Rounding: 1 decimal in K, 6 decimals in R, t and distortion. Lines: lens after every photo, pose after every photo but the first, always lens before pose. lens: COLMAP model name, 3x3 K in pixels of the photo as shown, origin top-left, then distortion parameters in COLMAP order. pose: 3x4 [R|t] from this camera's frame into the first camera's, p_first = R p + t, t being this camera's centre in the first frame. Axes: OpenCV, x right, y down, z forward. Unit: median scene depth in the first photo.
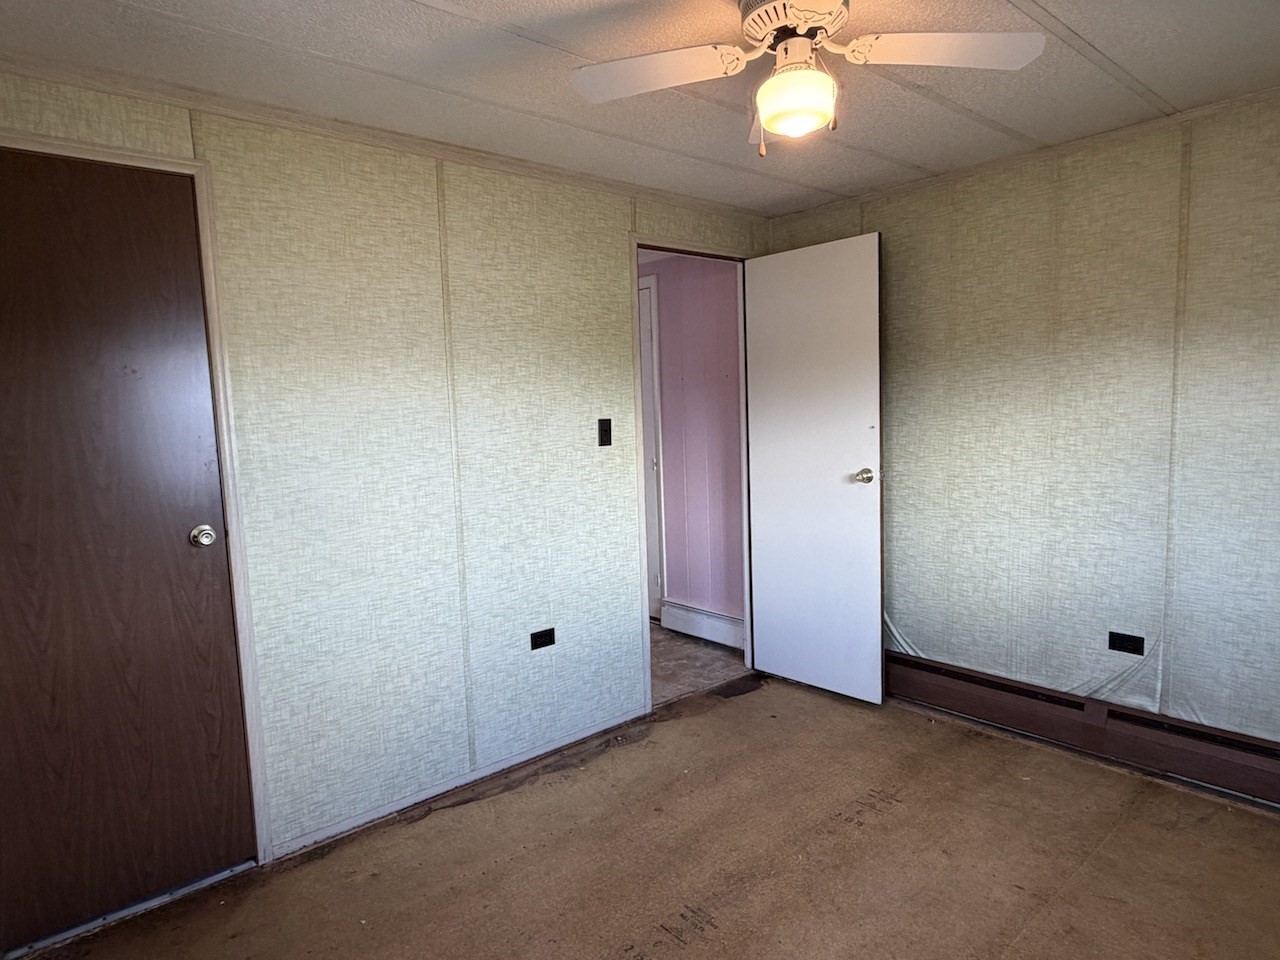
lens RADIAL K [[754.0, 0, 630.6], [0, 754.0, 484.7], [0, 0, 1]] dist [-0.006689, 0.002164]
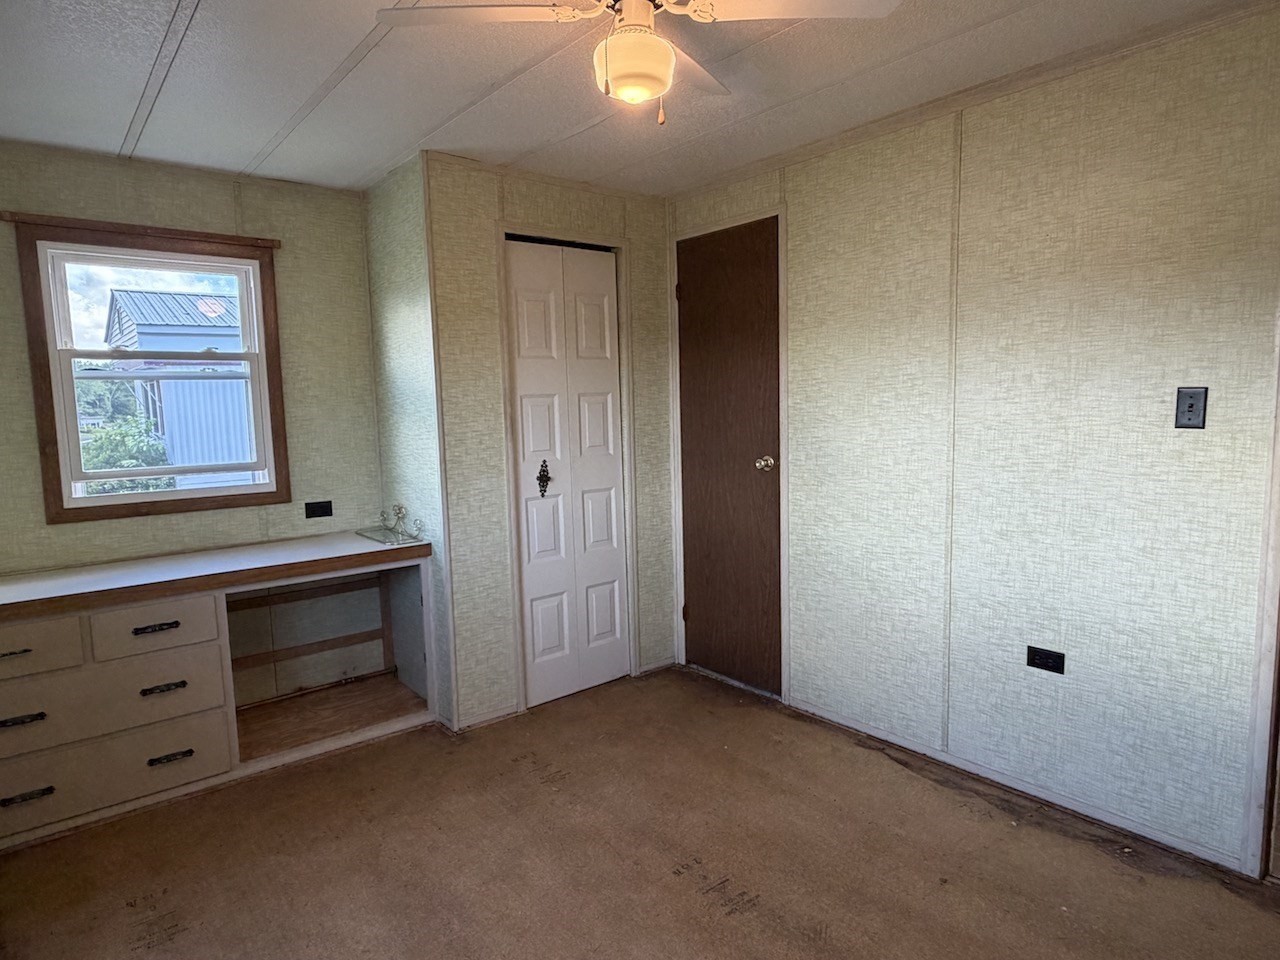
lens RADIAL K [[754.0, 0, 630.2], [0, 754.0, 478.6], [0, 0, 1]] dist [-0.006689, 0.002164]
pose [[-0.027467, 0.143725, -0.989236, 0.738812], [-0.072840, 0.986691, 0.145378, -0.079542], [0.996965, 0.076050, -0.016633, 0.617427]]
